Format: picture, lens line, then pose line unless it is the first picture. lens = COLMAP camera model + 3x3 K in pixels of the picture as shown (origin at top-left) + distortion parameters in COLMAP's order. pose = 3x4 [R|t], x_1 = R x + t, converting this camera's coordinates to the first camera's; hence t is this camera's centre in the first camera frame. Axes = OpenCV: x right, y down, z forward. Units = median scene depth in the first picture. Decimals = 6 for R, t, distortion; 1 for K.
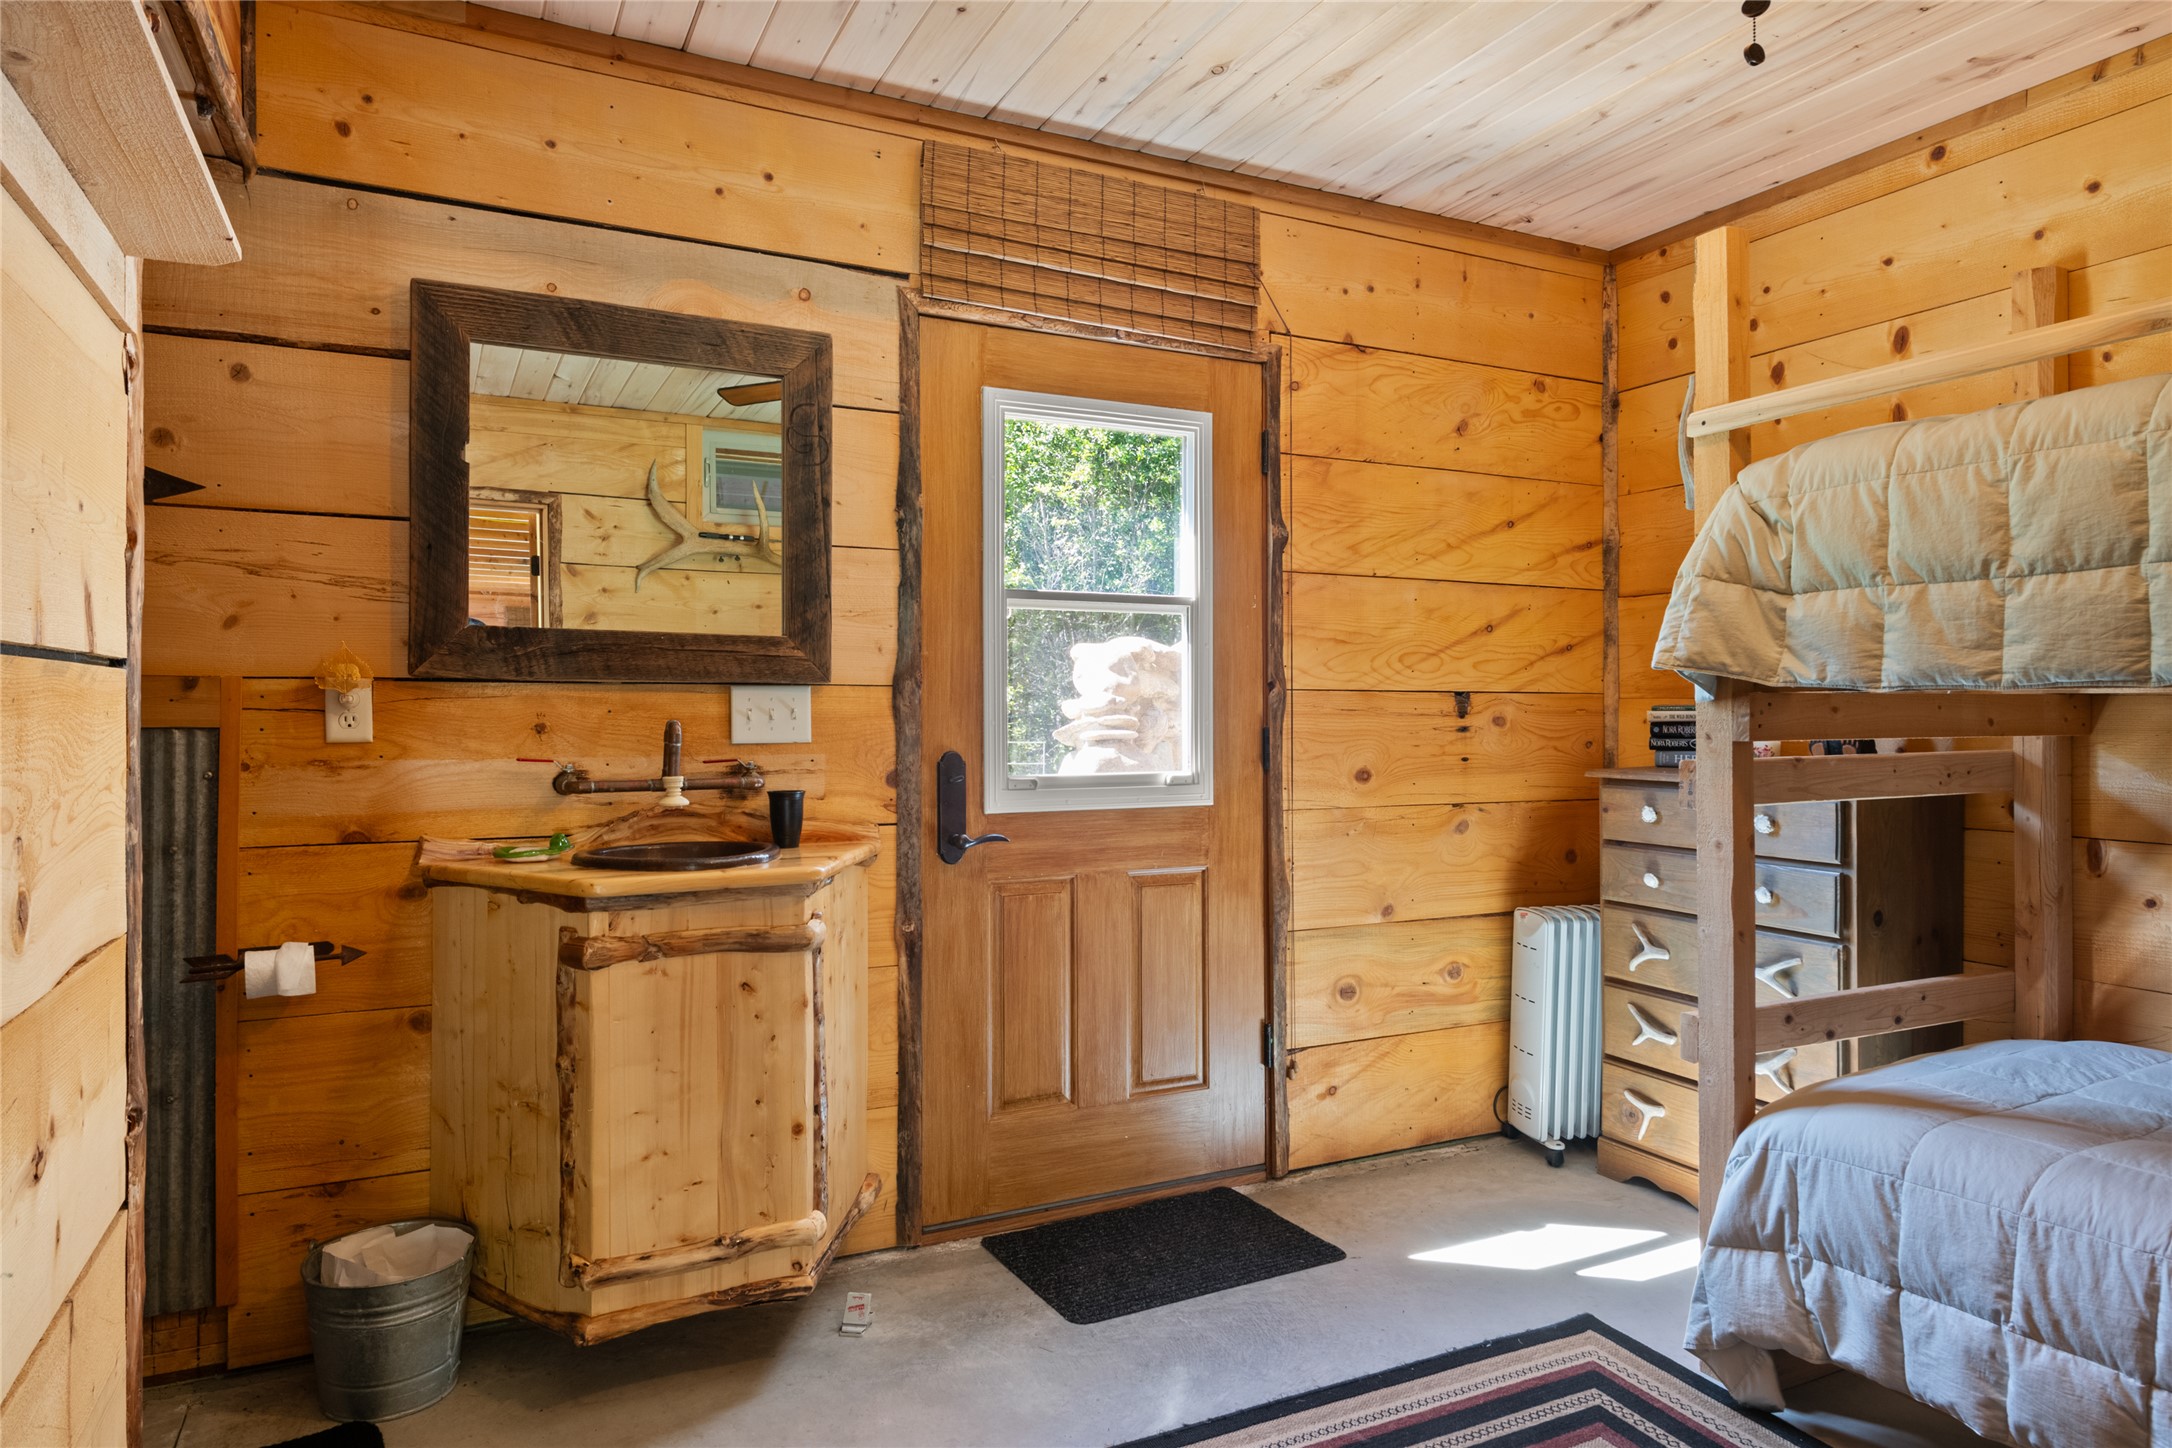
lens RADIAL K [[1302.0, 0, 1075.1], [0, 1302.0, 712.5], [0, 0, 1]] dist [0.003450, -0.004046]
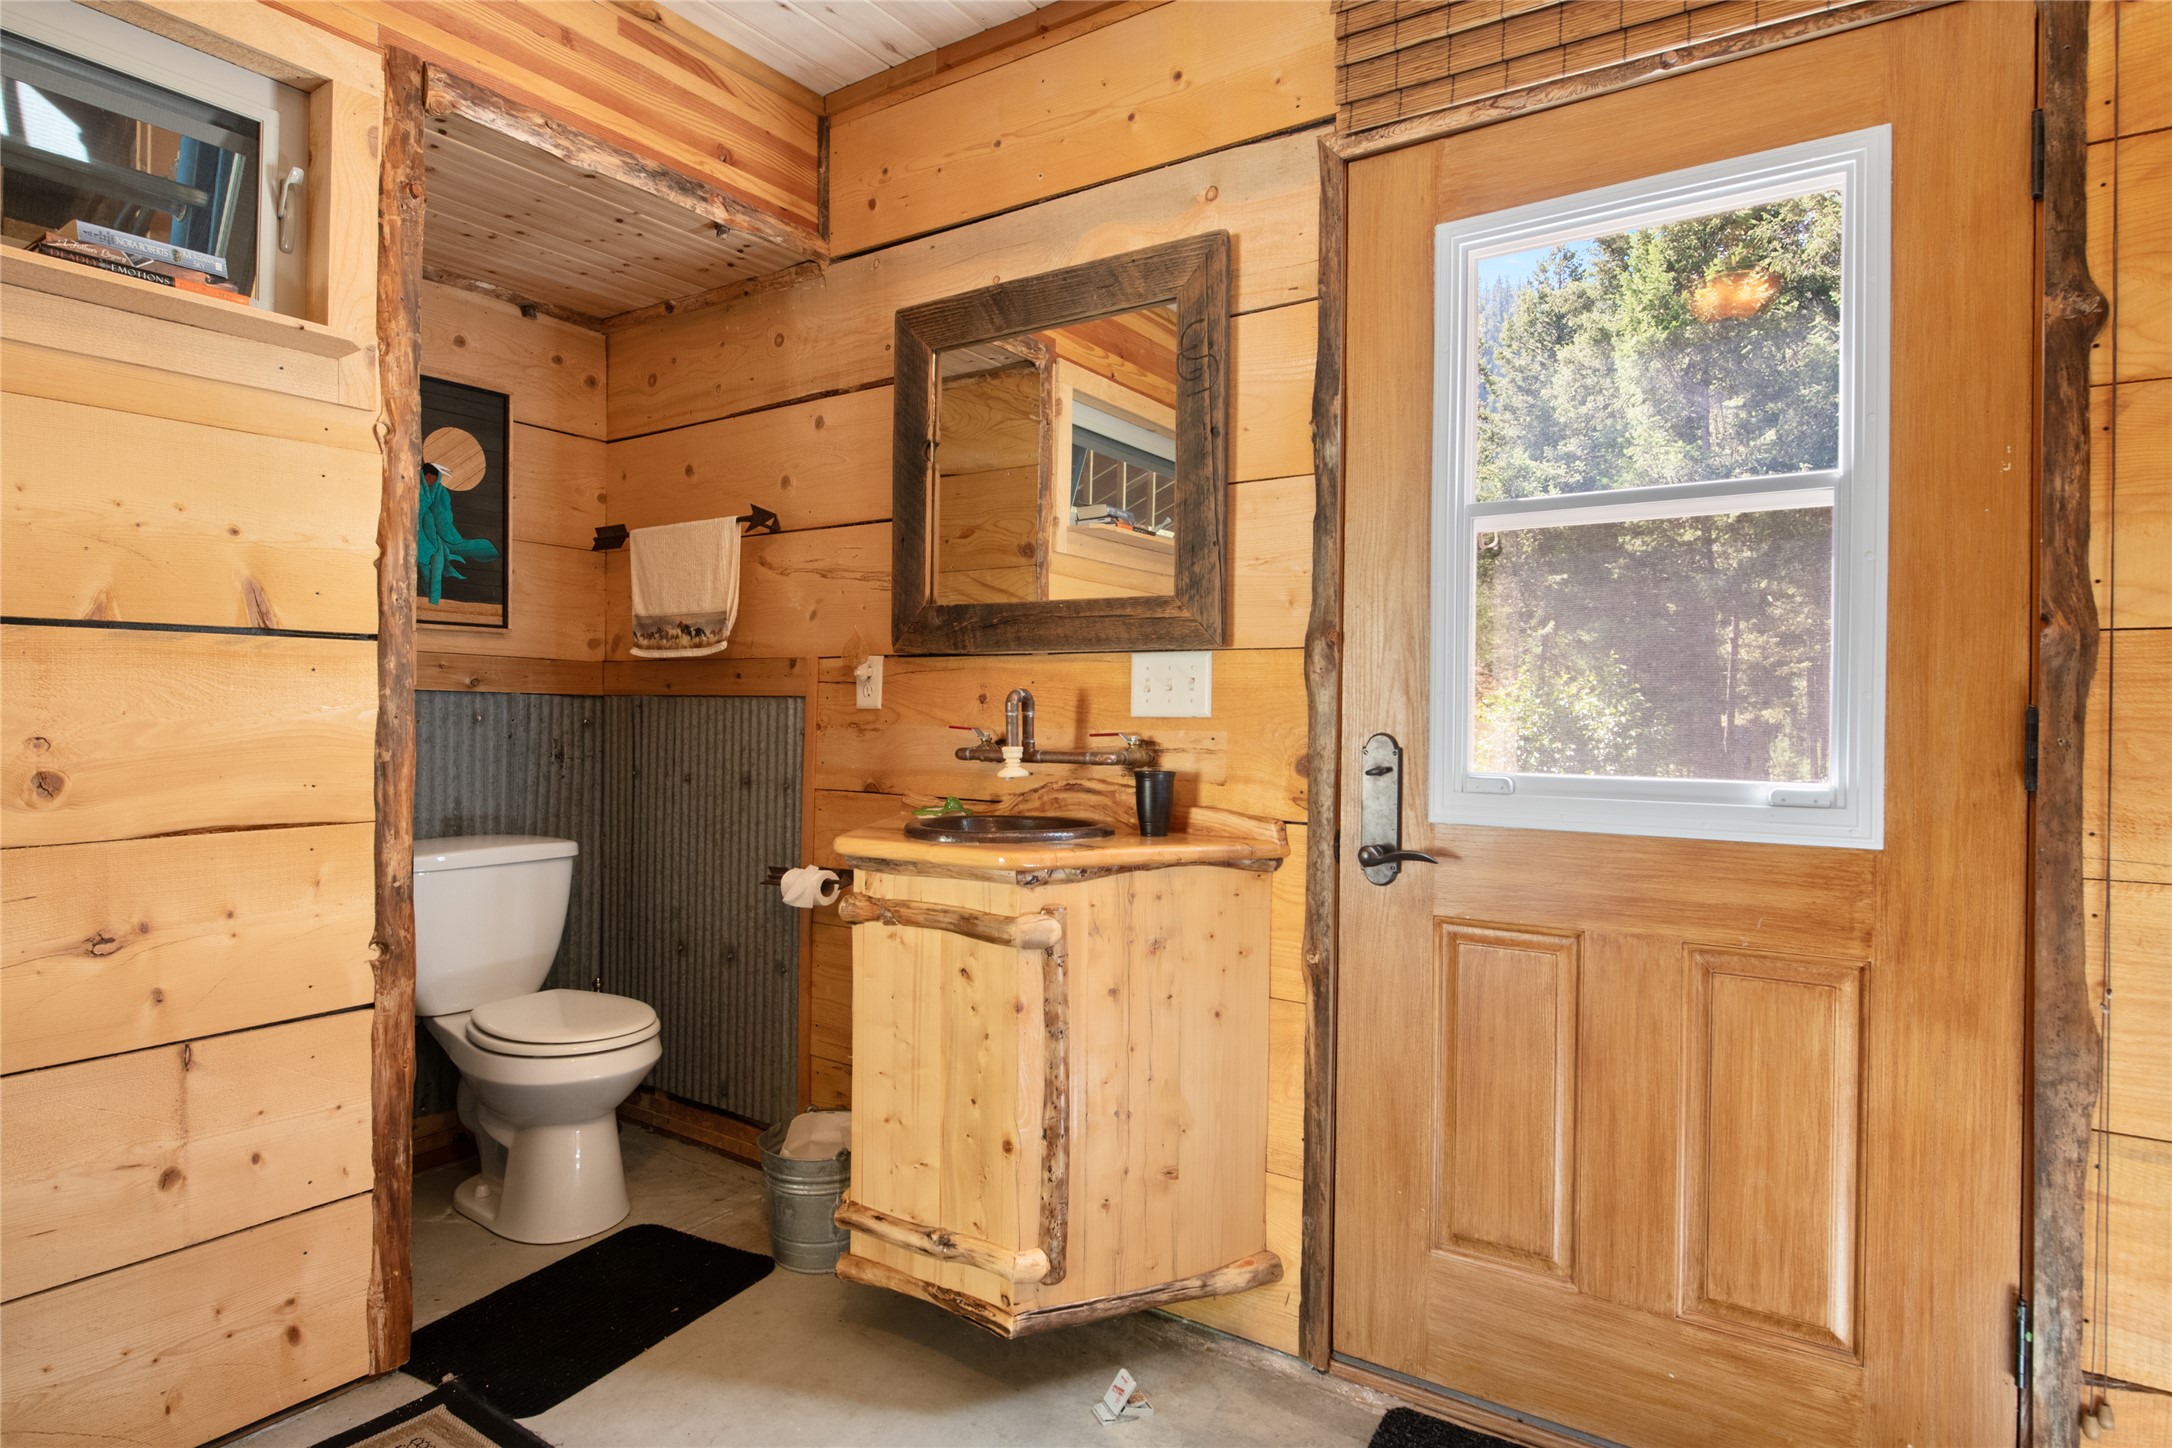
lens RADIAL K [[1178.7, 0, 1075.6], [0, 1178.7, 718.9], [0, 0, 1]] dist [-0.001300, -0.004030]
pose [[0.488567, 0.010866, -0.872459, 0.419942], [-0.010053, 0.999926, 0.006824, 0.019288], [0.872468, 0.005437, 0.488640, 0.537043]]
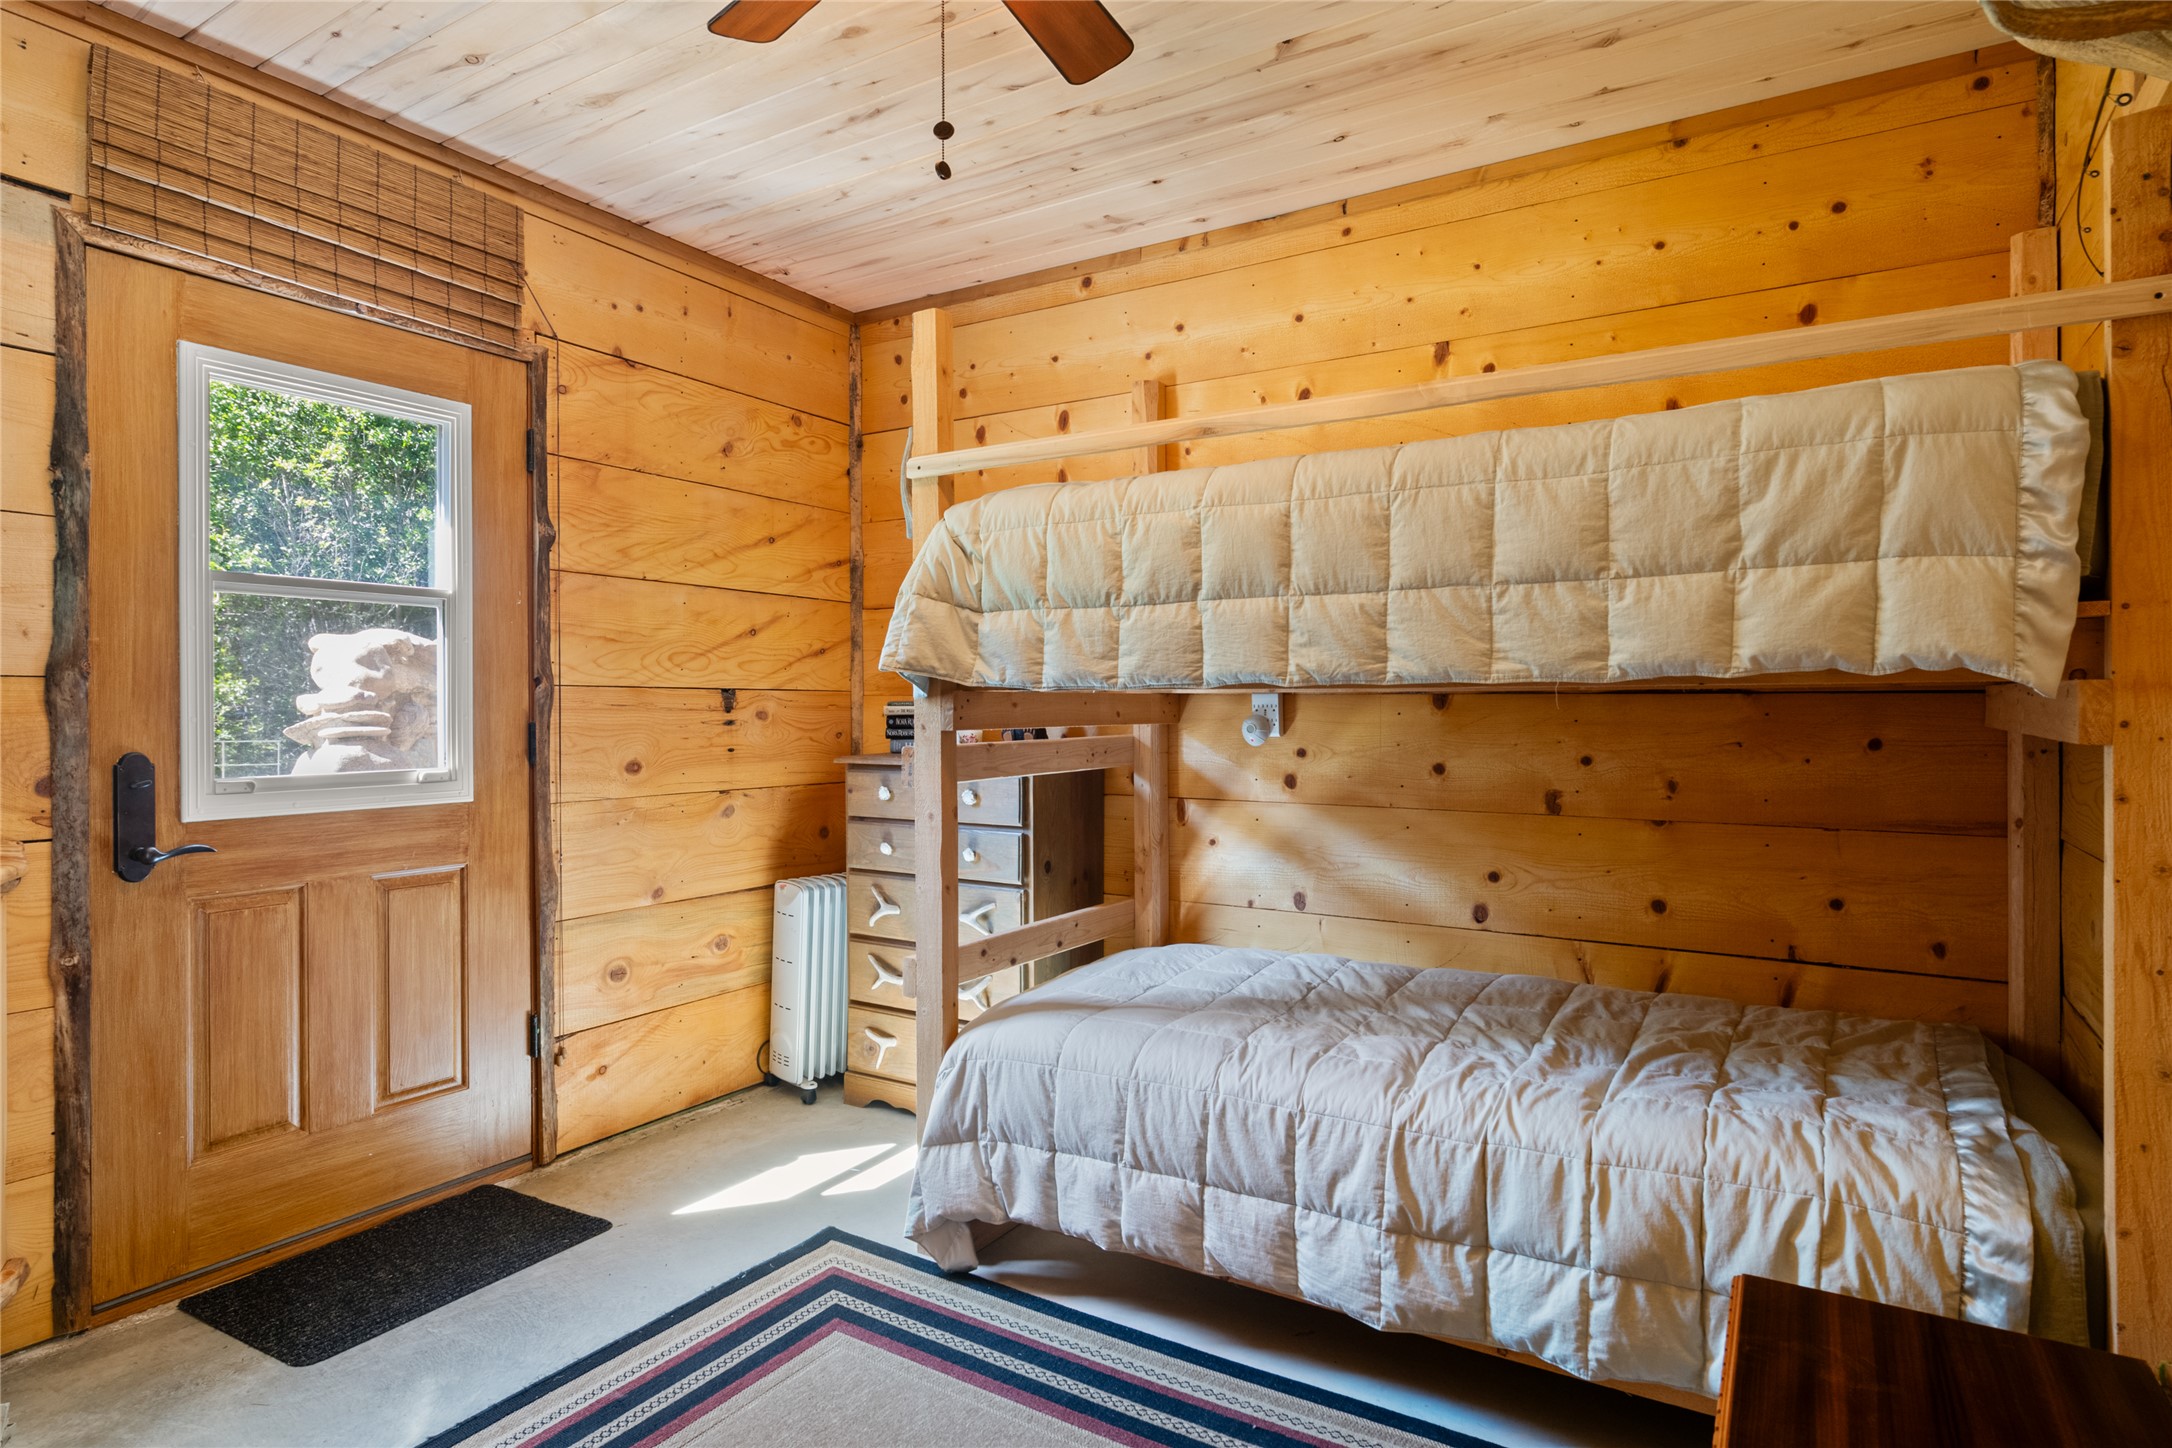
lens RADIAL K [[1178.7, 0, 1083.1], [0, 1178.7, 708.1], [0, 0, 1]] dist [-0.001300, -0.004030]
pose [[0.845250, -0.001515, 0.534369, 0.022570], [0.001431, 0.999999, 0.000572, 0.000442], [-0.534369, 0.000282, 0.845251, -0.004329]]
